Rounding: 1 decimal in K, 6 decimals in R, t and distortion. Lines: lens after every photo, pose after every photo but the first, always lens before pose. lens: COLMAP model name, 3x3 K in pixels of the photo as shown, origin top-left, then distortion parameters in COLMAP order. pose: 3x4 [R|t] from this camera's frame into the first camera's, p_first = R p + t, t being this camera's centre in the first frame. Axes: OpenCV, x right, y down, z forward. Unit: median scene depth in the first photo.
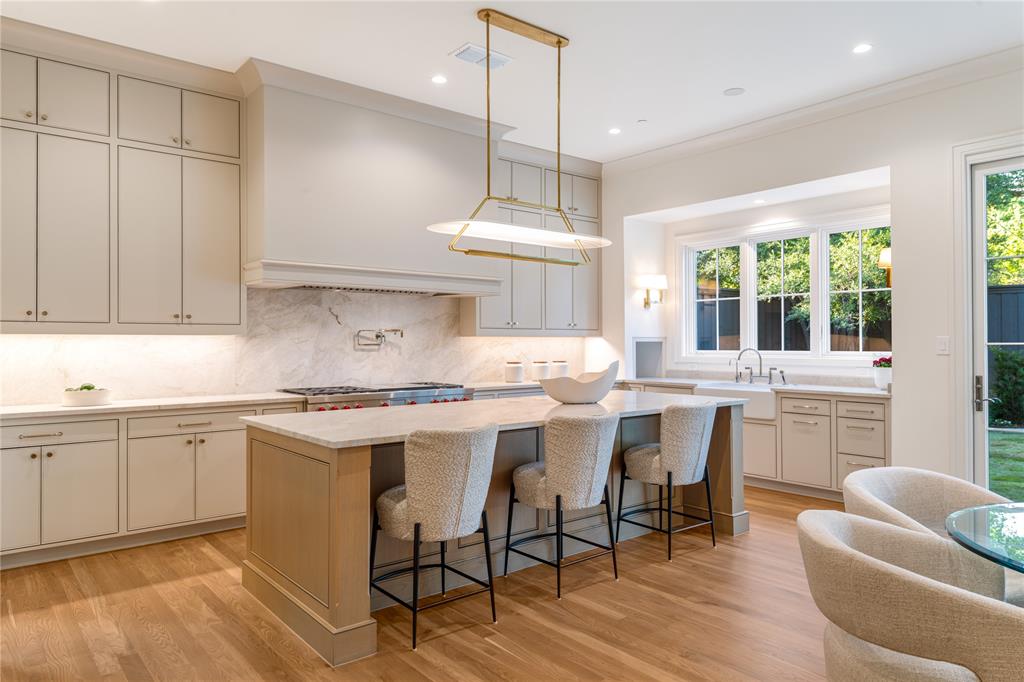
lens RADIAL K [[672.4, 0, 515.2], [0, 672.4, 357.5], [0, 0, 1]] dist [0.001502, -0.000147]
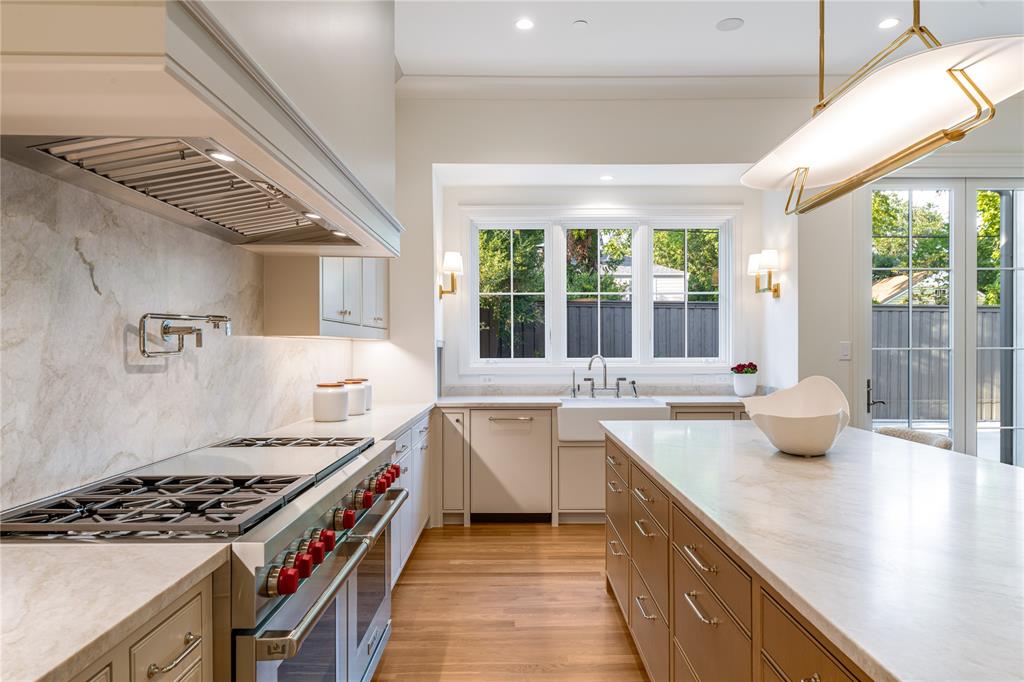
lens RADIAL K [[672.4, 0, 515.2], [0, 672.4, 357.5], [0, 0, 1]] dist [0.001502, -0.000147]
pose [[0.606202, -0.011067, 0.795234, -0.375943], [0.020202, 0.999795, -0.001486, -0.012179], [-0.795054, 0.016966, 0.606301, 0.600247]]
